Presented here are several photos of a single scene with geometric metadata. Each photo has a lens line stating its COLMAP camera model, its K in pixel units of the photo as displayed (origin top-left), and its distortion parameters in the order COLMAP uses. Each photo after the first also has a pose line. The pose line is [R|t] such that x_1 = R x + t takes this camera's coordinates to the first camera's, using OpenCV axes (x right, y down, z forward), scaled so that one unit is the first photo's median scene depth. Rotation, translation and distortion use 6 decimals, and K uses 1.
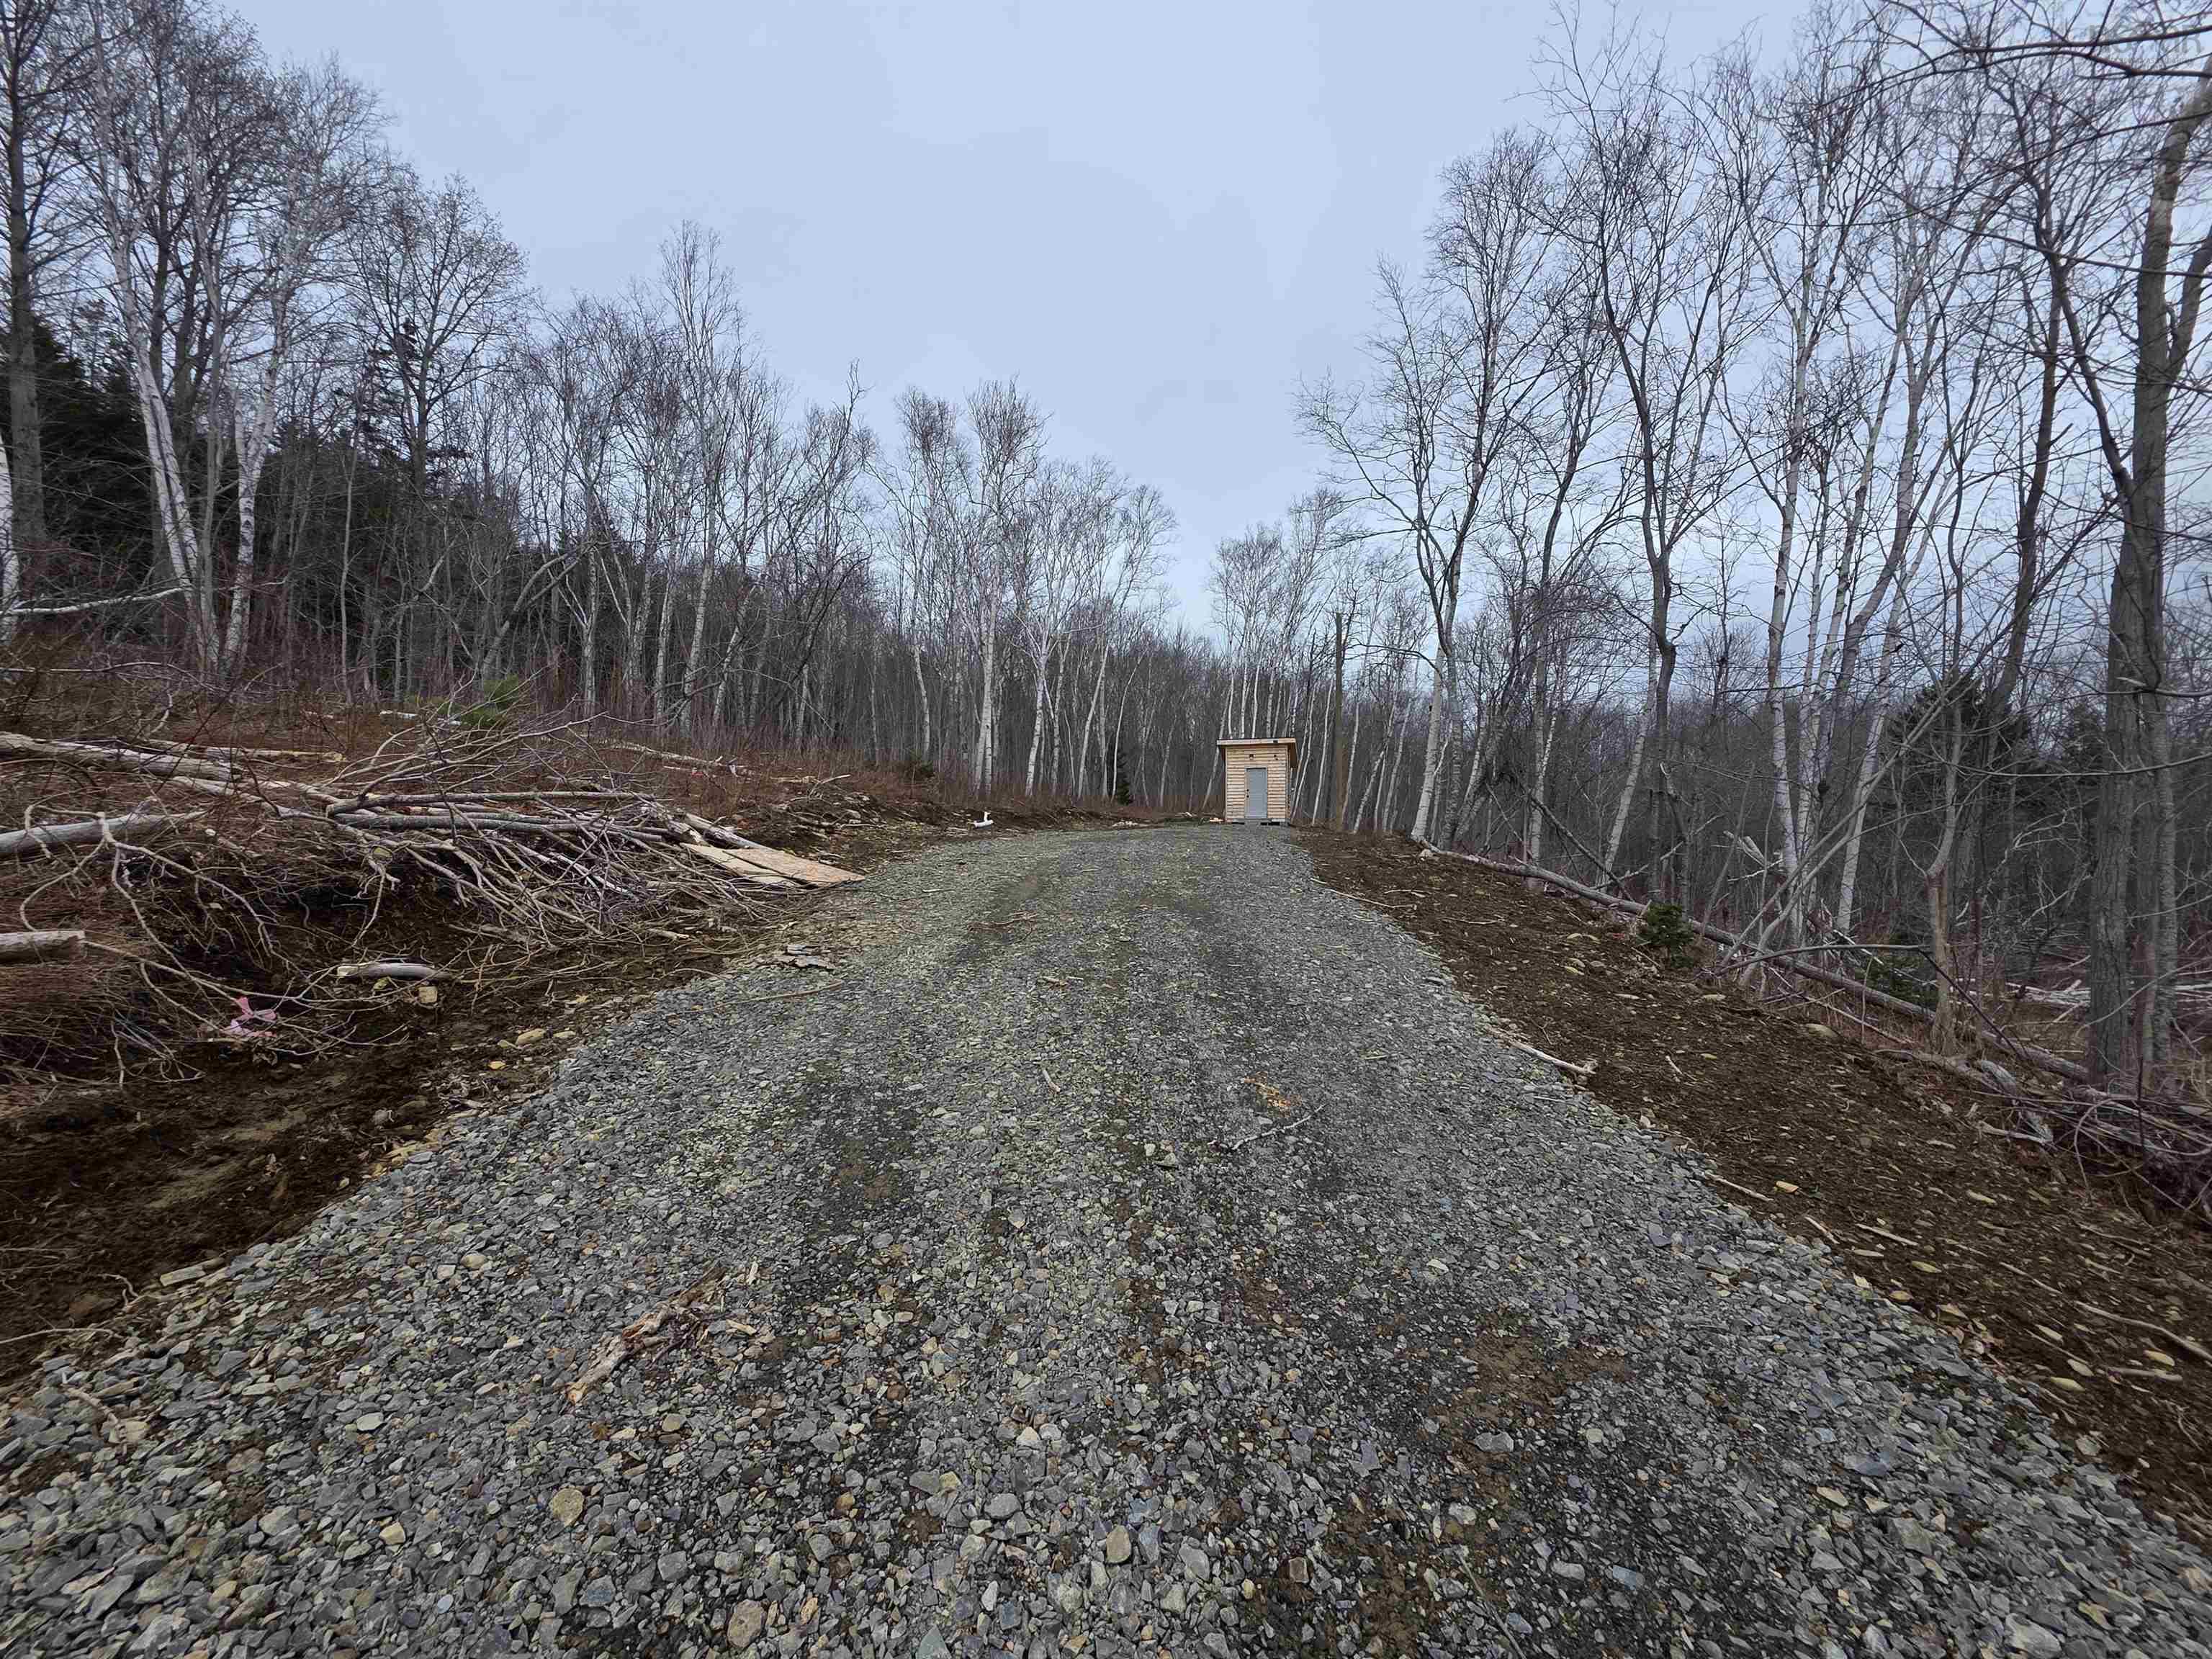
lens RADIAL K [[880.8, 0, 1092.3], [0, 880.8, 824.0], [0, 0, 1]] dist [0.001557, -0.000190]
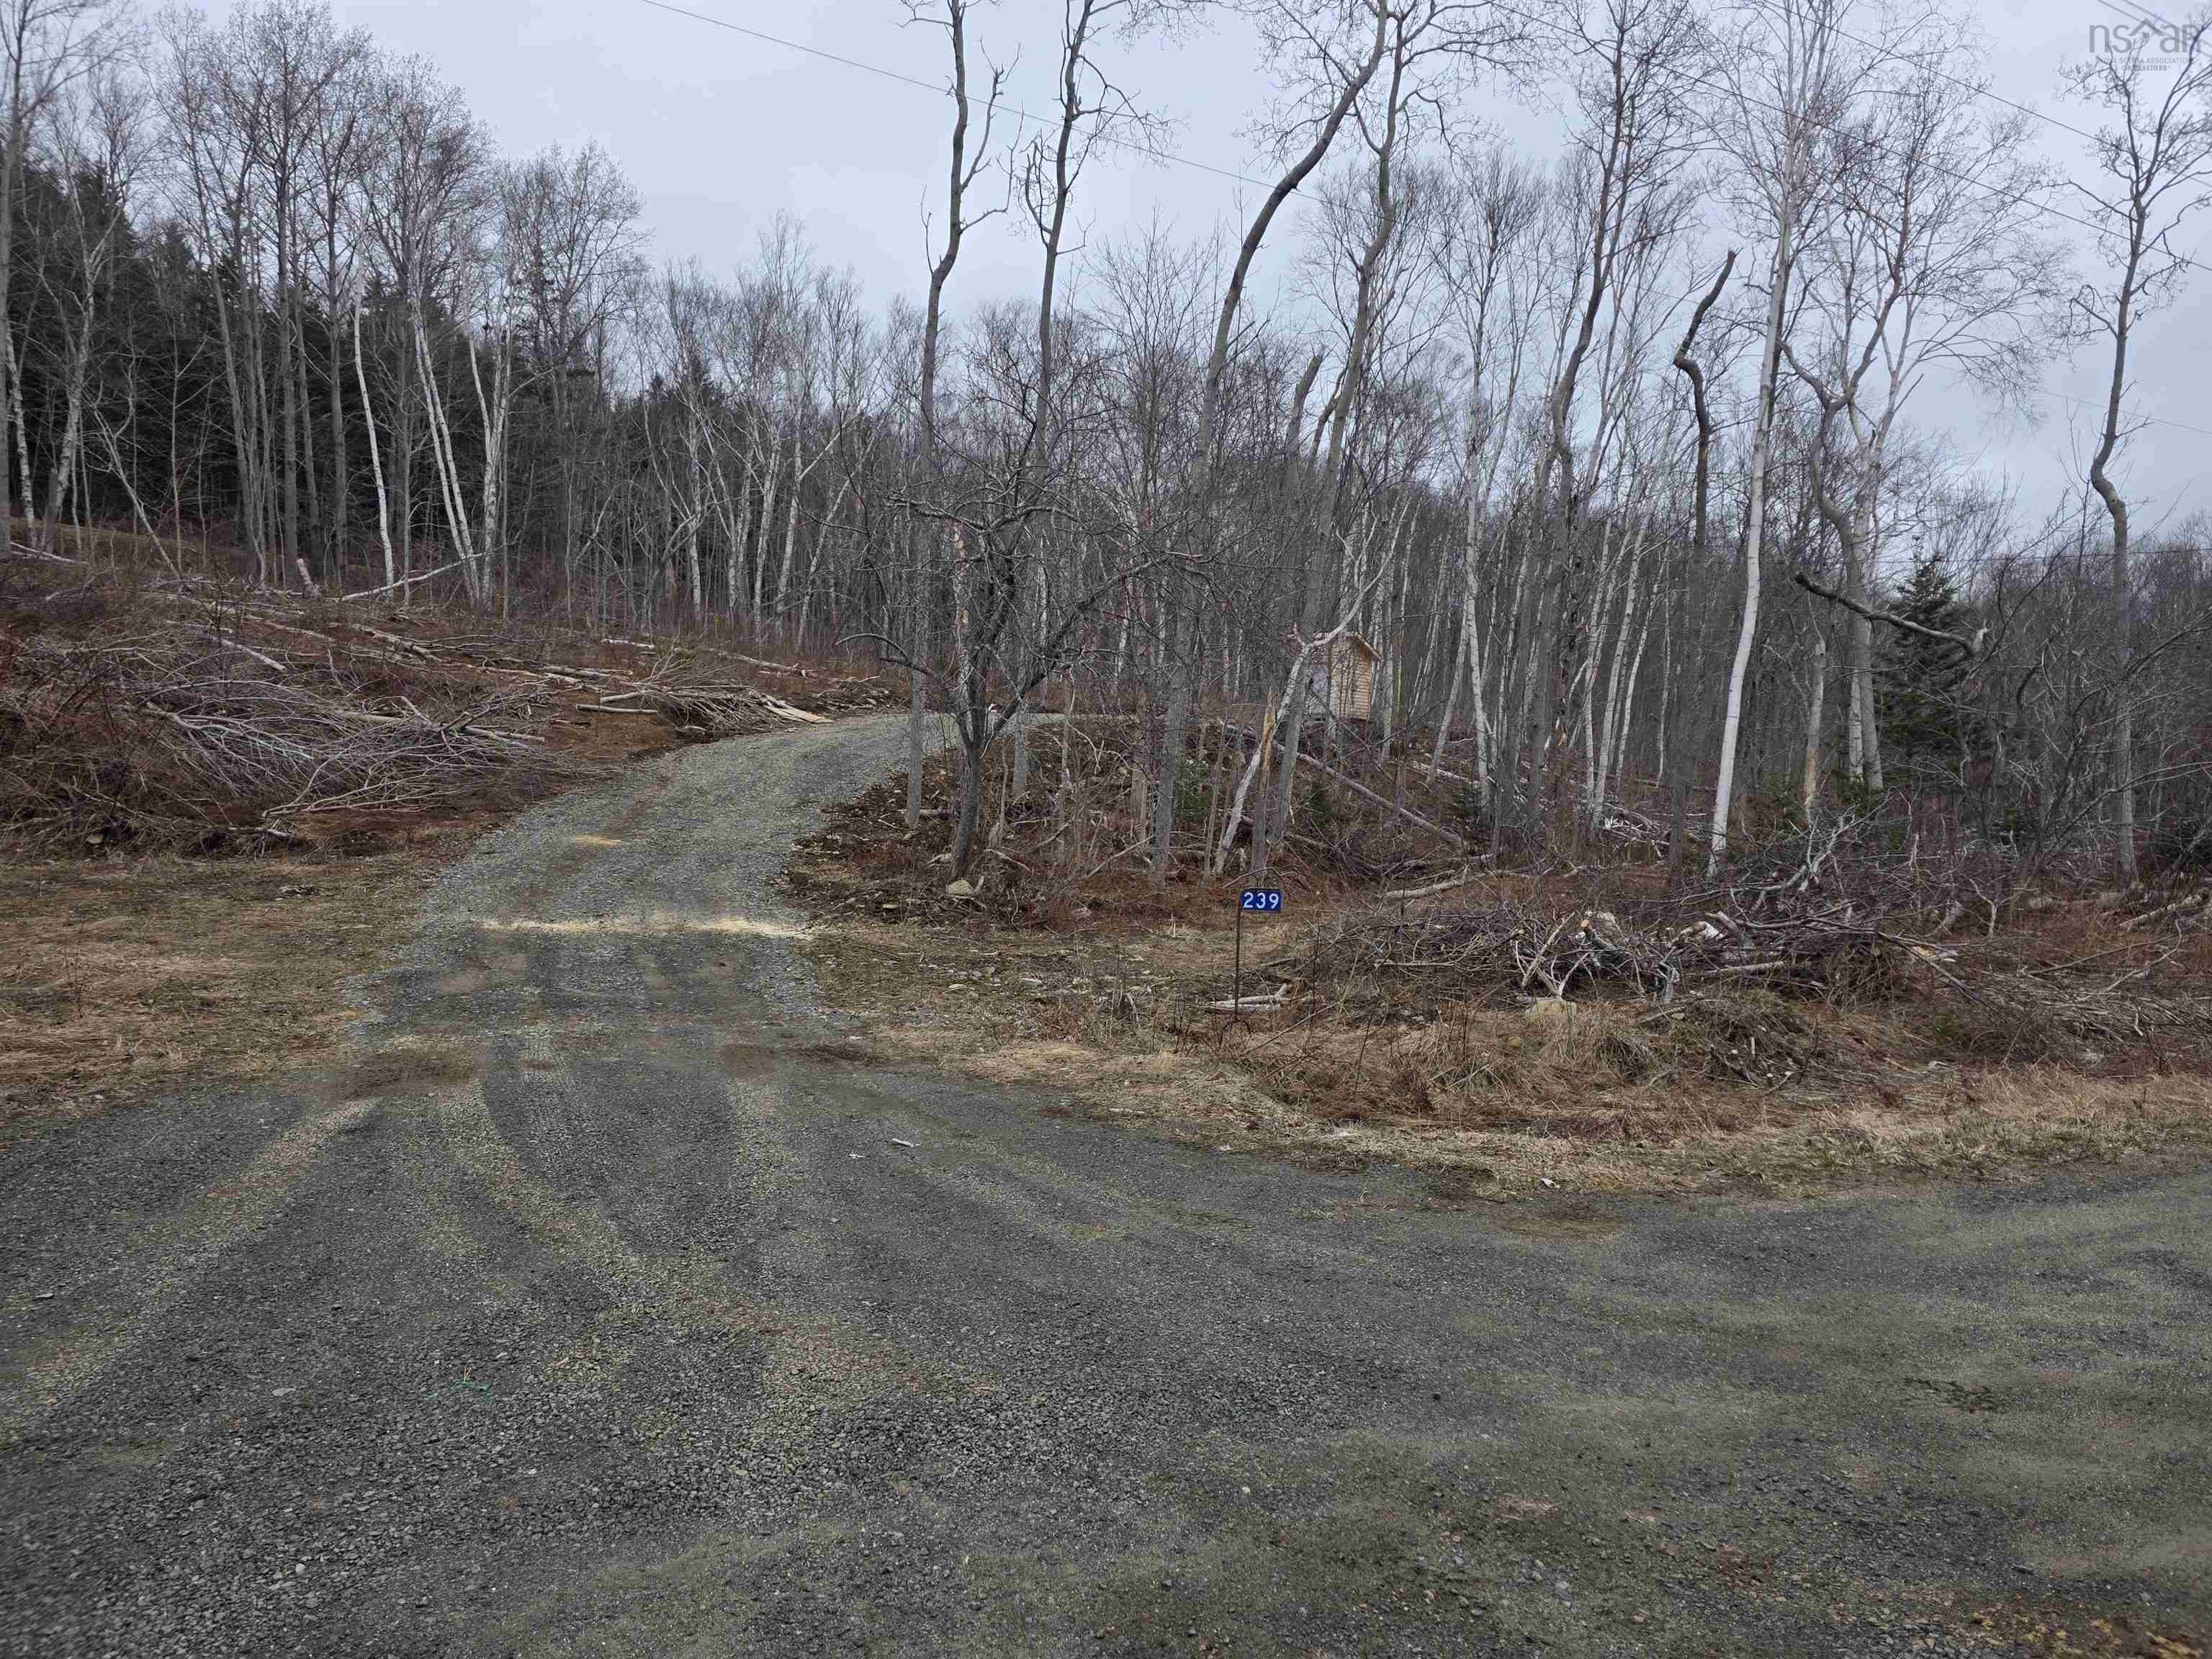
lens RADIAL K [[1477.8, 0, 1105.2], [0, 1477.8, 831.3], [0, 0, 1]] dist [0.046185, -0.046897]
pose [[0.973035, 0.016830, -0.230041, 0.421961], [-0.003579, 0.998316, 0.057902, 0.037317], [0.230628, -0.055518, 0.971457, -0.838673]]
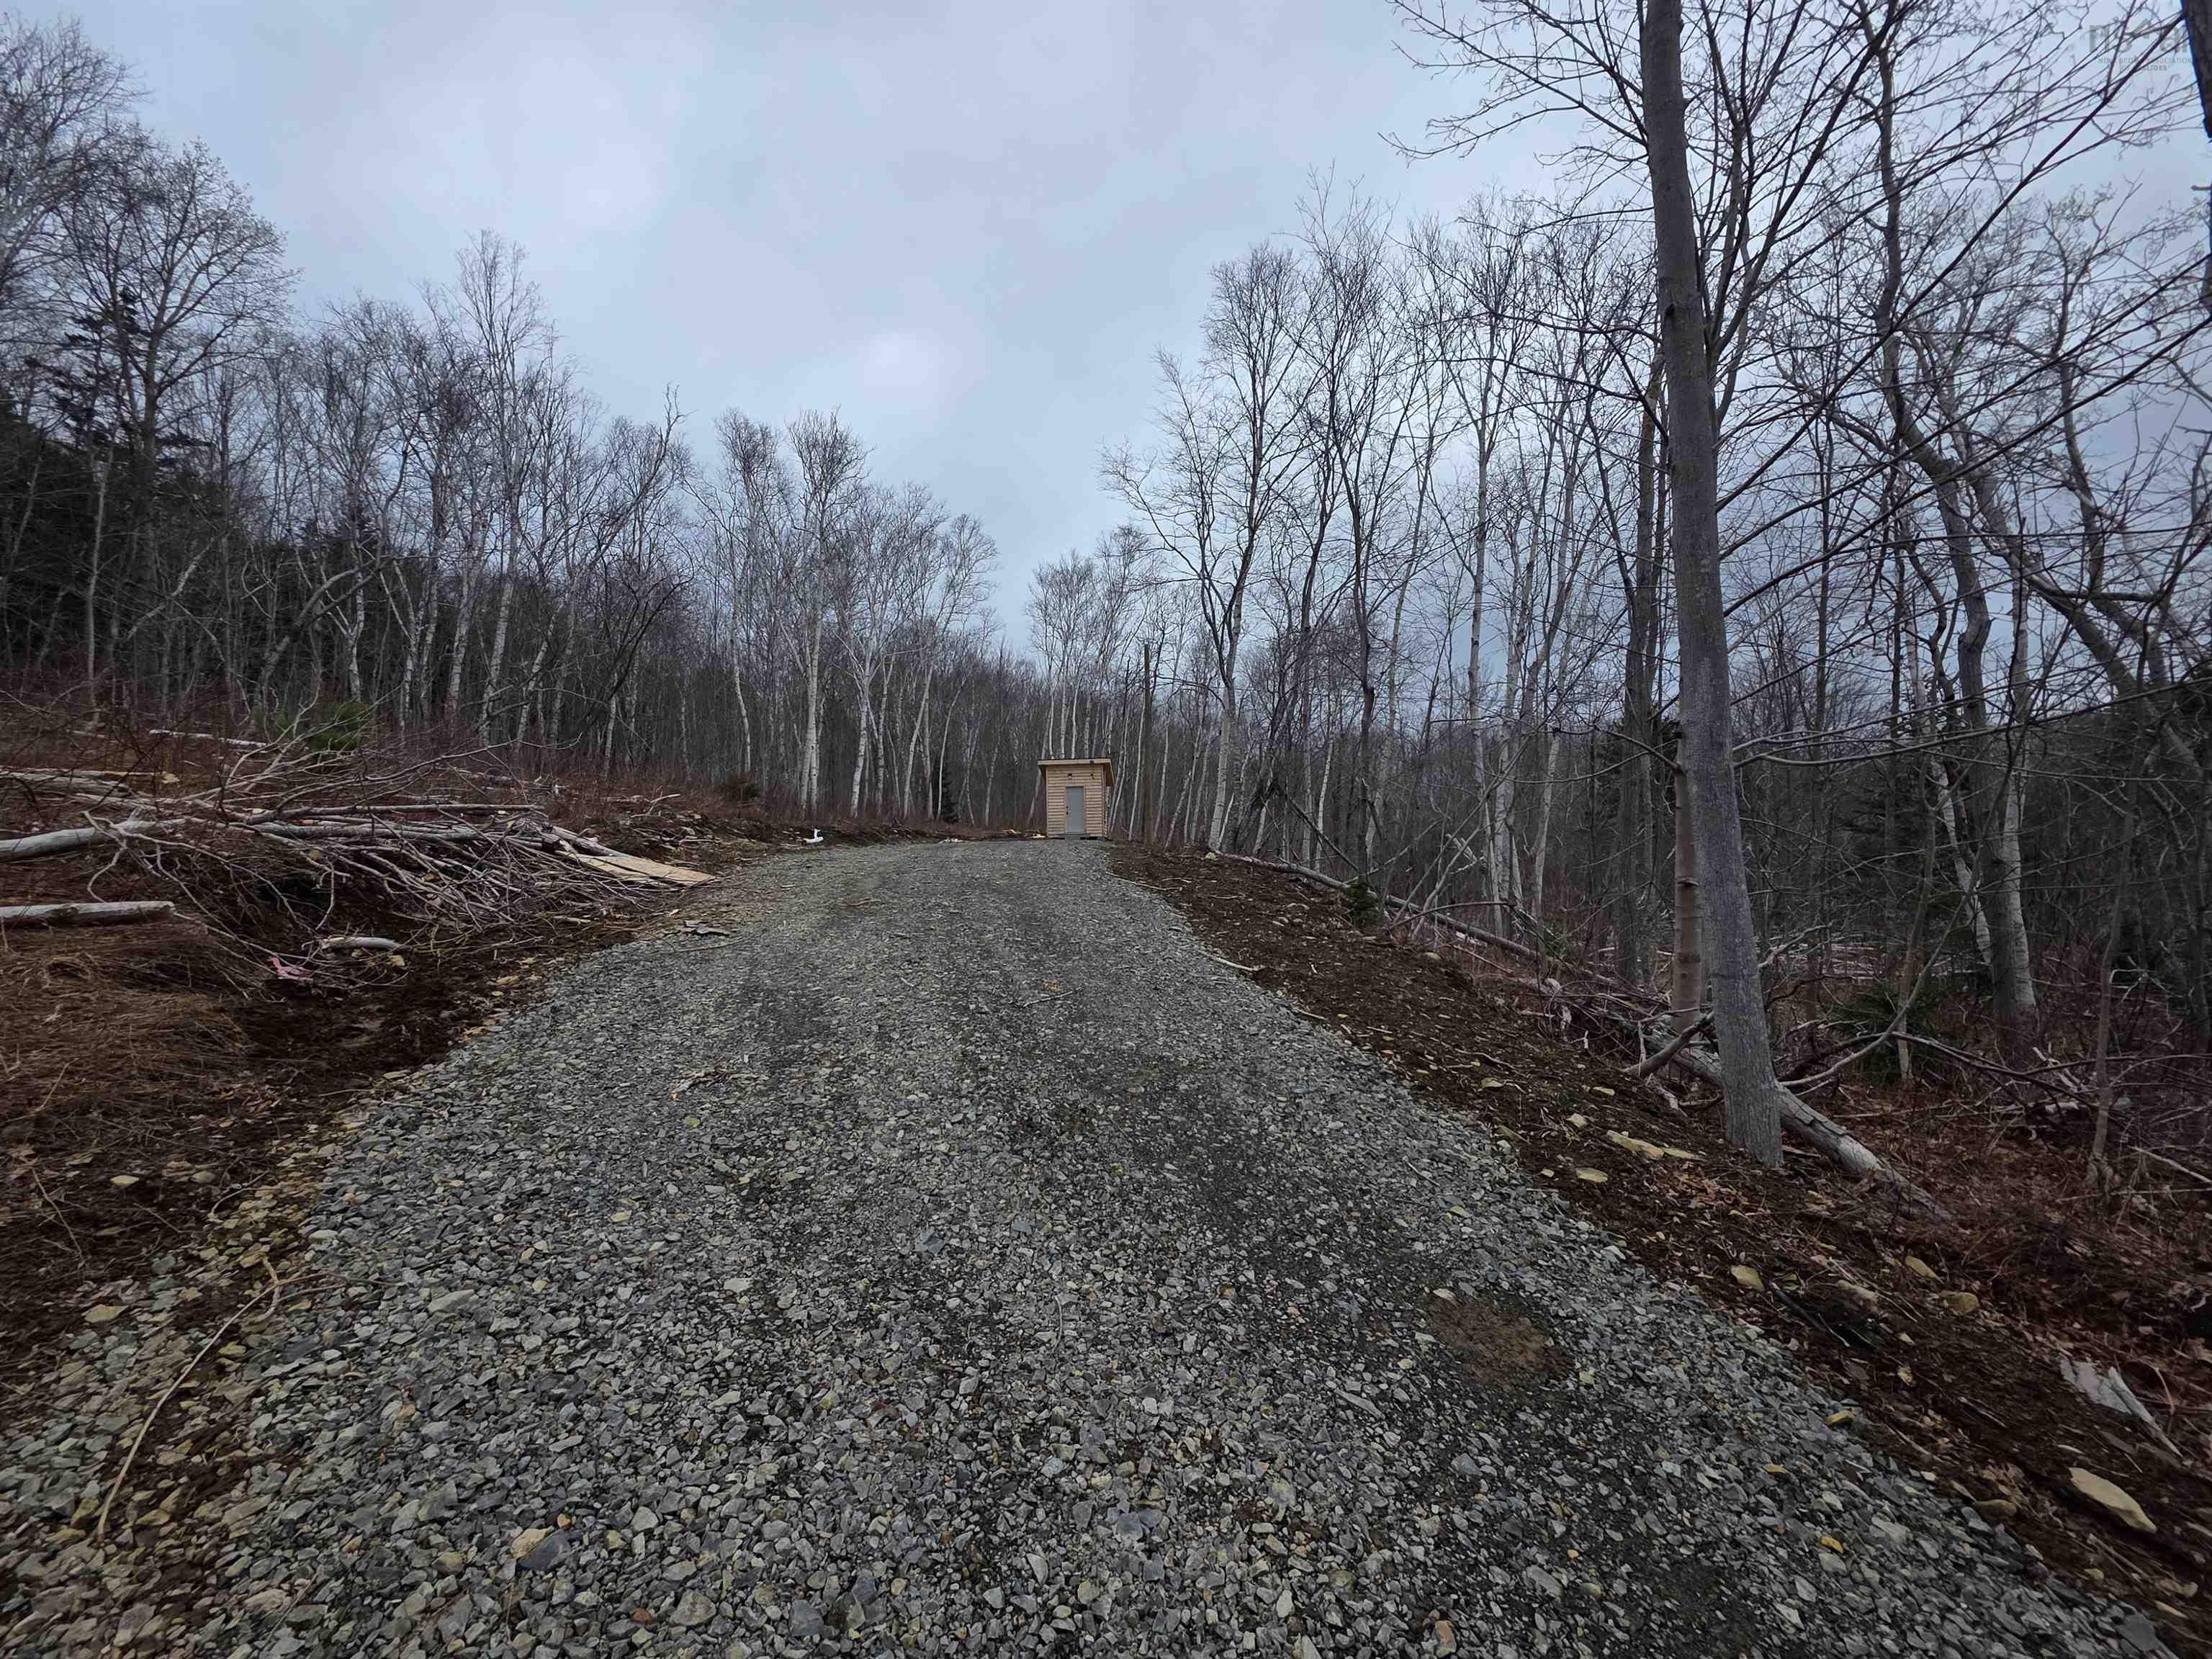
lens RADIAL K [[880.8, 0, 1092.3], [0, 880.8, 824.0], [0, 0, 1]] dist [0.001557, -0.000190]
pose [[0.980542, -0.014715, 0.195758, -0.003221], [0.019173, 0.999598, -0.020898, 0.006632], [-0.195371, 0.024245, 0.980430, -0.067240]]
